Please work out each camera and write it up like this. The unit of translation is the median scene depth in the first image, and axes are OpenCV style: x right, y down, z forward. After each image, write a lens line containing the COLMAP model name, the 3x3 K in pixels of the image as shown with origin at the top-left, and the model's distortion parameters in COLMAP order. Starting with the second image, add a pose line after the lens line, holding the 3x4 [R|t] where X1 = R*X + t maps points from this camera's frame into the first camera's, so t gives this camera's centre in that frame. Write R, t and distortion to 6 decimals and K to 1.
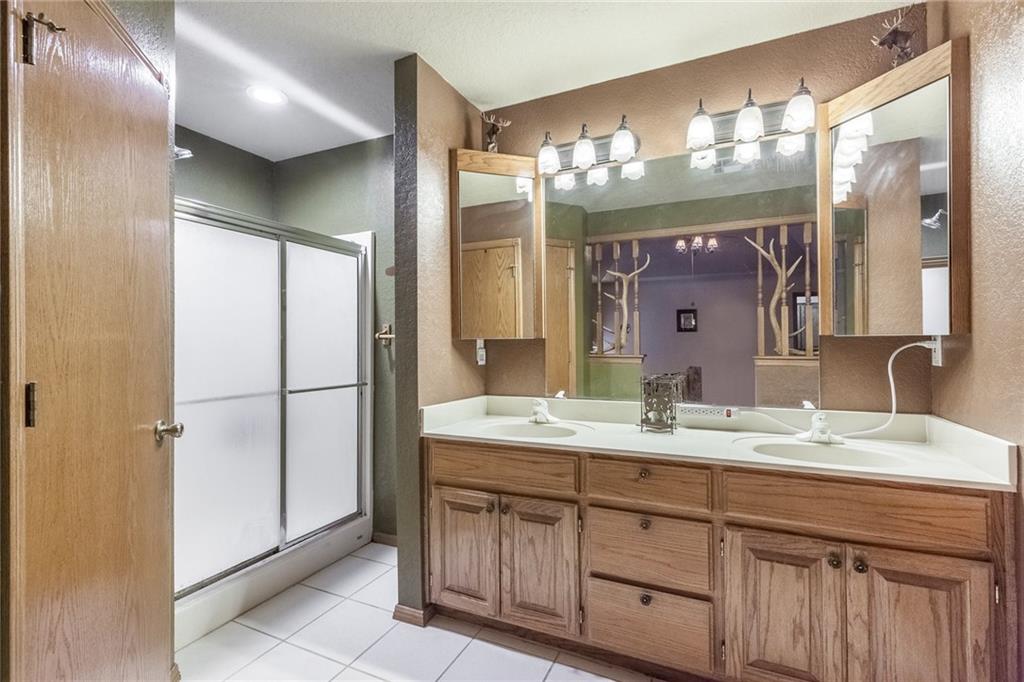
lens RADIAL K [[467.6, 0, 503.8], [0, 467.6, 340.1], [0, 0, 1]] dist [0.001519, -0.000094]
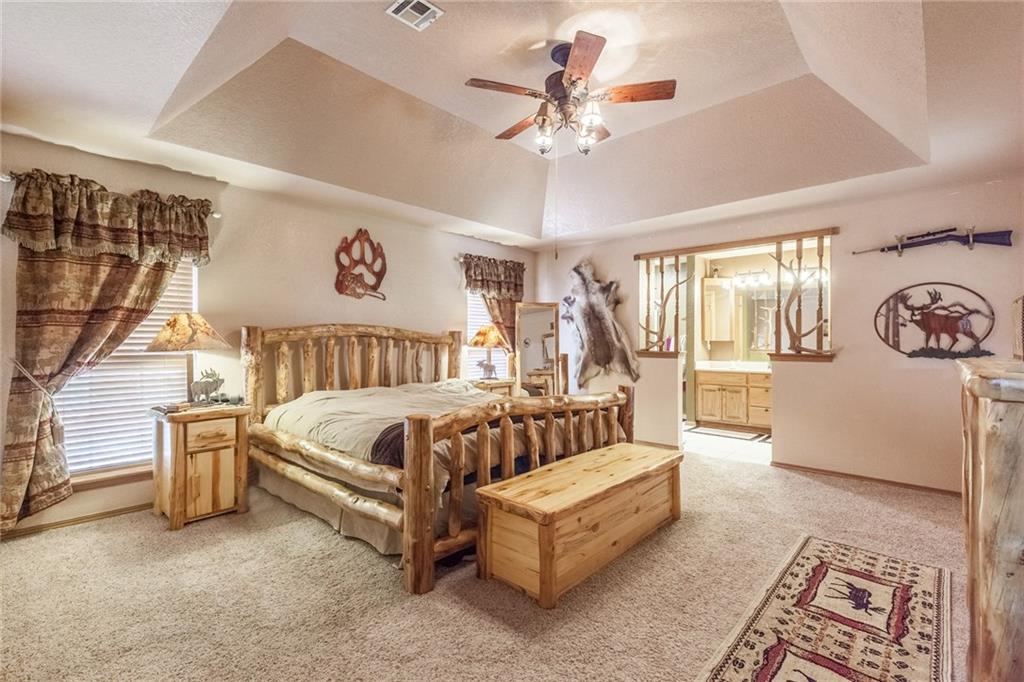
lens RADIAL K [[467.6, 0, 517.9], [0, 467.6, 341.1], [0, 0, 1]] dist [0.001519, -0.000094]
pose [[0.962217, 0.010445, -0.272083, -0.476248], [-0.009256, 0.999941, 0.005653, -0.006456], [0.272126, -0.002921, 0.962257, -2.500354]]
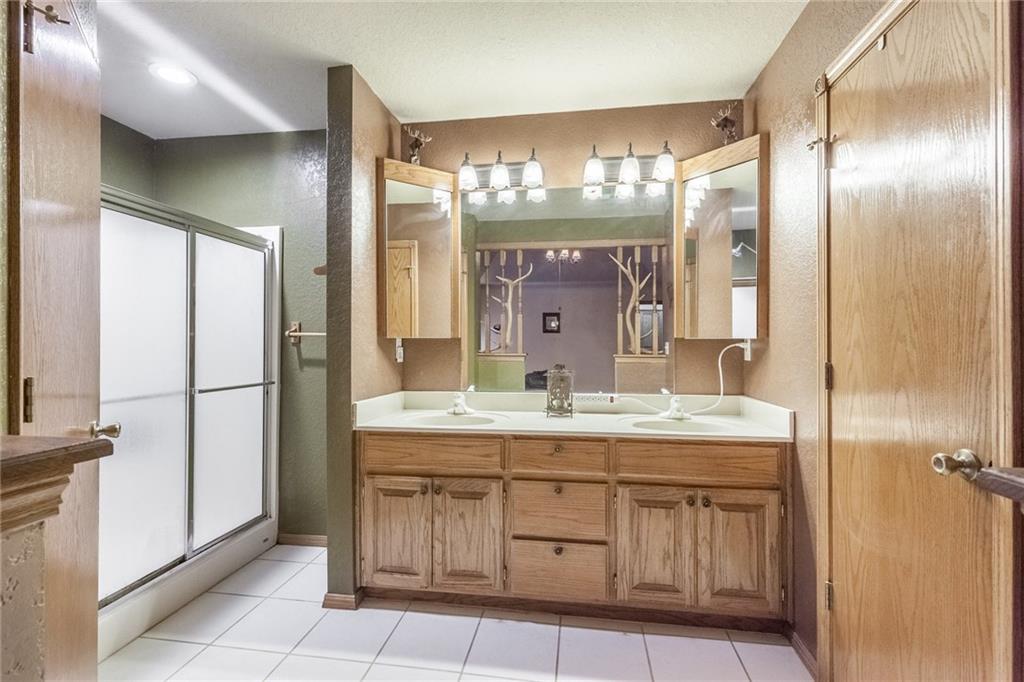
lens RADIAL K [[467.6, 0, 514.4], [0, 467.6, 340.5], [0, 0, 1]] dist [0.001519, -0.000094]
pose [[0.952091, 0.009006, 0.305682, -0.151837], [-0.009500, 0.999955, 0.000127, 0.001321], [-0.305667, -0.003025, 0.952134, -0.109527]]
